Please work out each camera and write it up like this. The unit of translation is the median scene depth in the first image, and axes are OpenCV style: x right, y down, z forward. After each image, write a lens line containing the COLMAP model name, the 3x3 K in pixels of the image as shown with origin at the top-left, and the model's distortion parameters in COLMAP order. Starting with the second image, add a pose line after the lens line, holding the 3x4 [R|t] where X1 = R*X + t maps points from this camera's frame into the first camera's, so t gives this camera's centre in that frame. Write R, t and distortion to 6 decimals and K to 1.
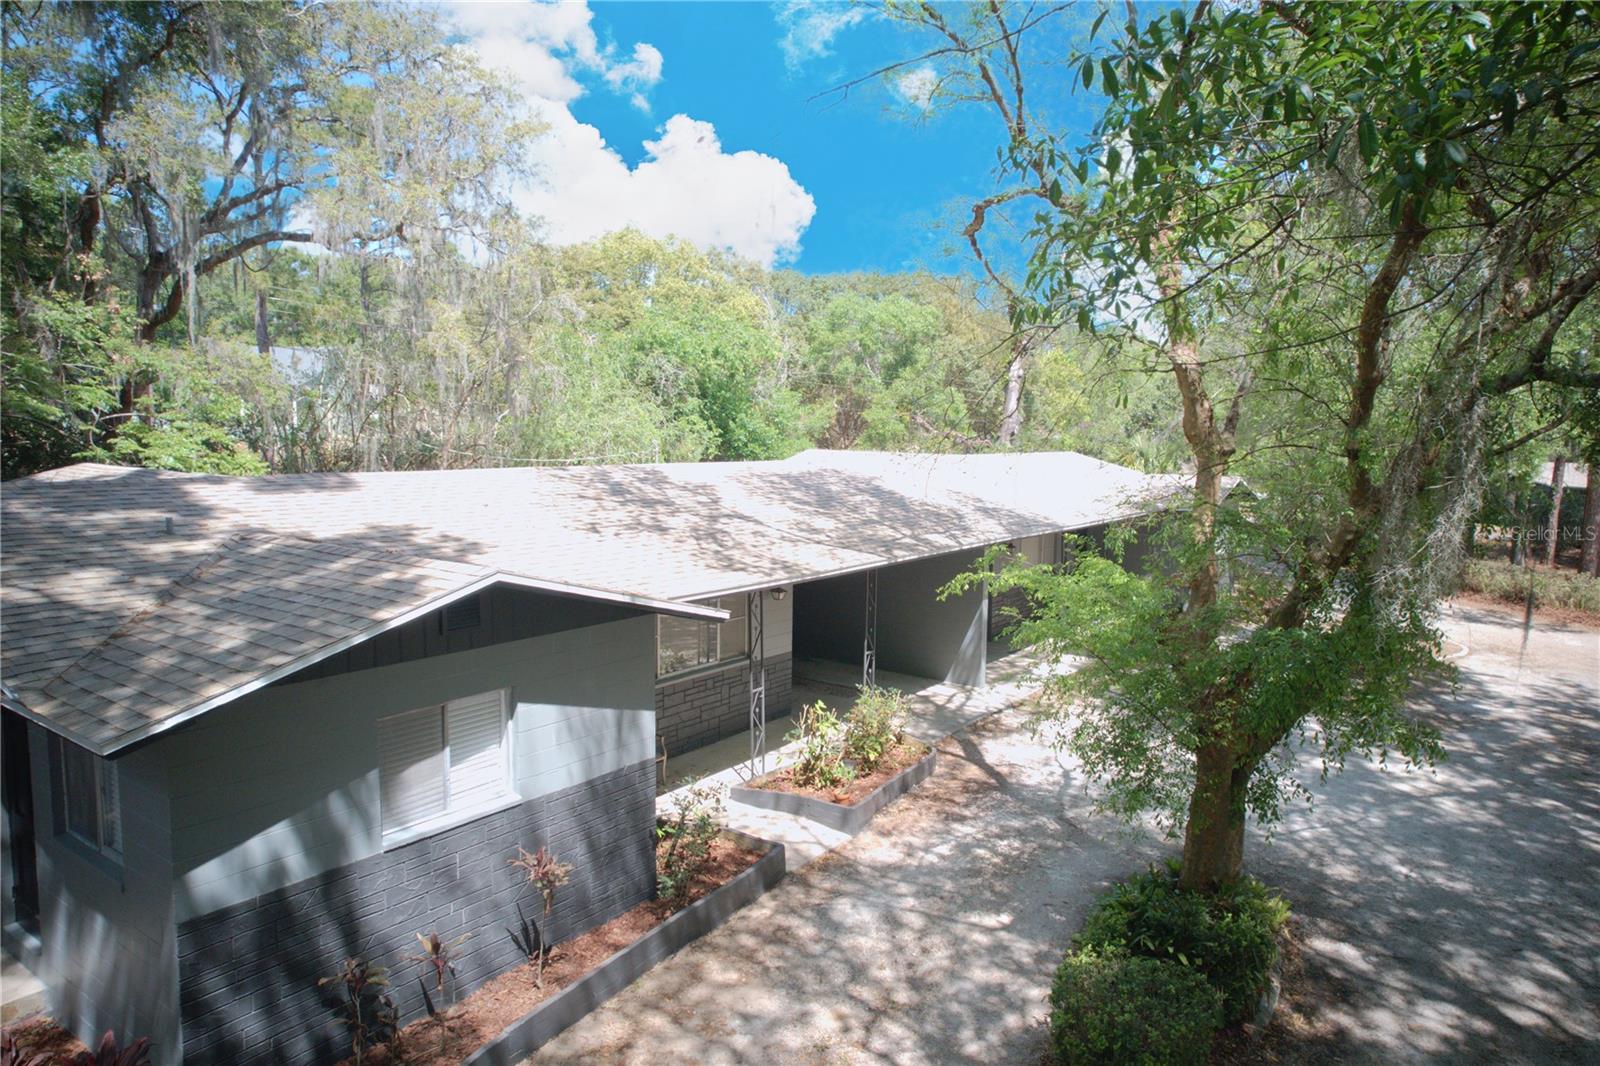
lens RADIAL K [[1014.1, 0, 802.7], [0, 1014.1, 531.5], [0, 0, 1]] dist [-0.043965, 0.017660]
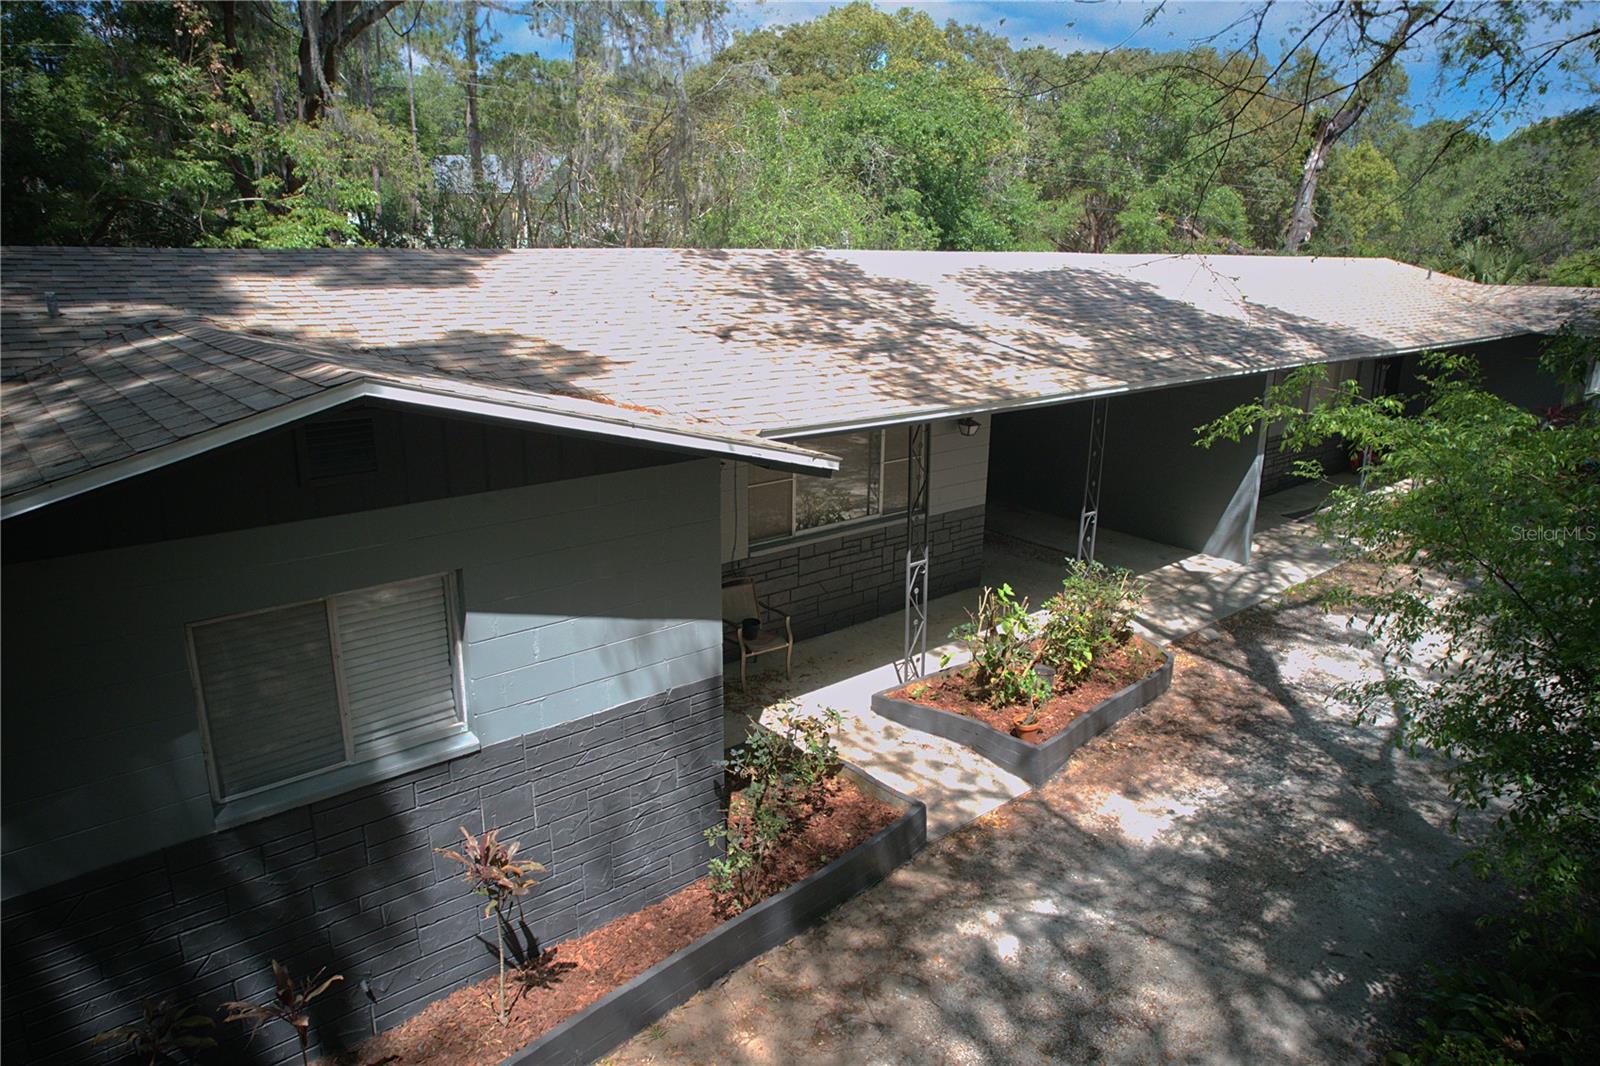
lens RADIAL K [[1014.1, 0, 811.4], [0, 1014.1, 526.3], [0, 0, 1]] dist [-0.043965, 0.017660]
pose [[0.973805, 0.061698, -0.218854, 0.034372], [-0.024257, 0.985179, 0.169803, 0.011982], [0.226087, -0.160046, 0.960869, 0.291268]]
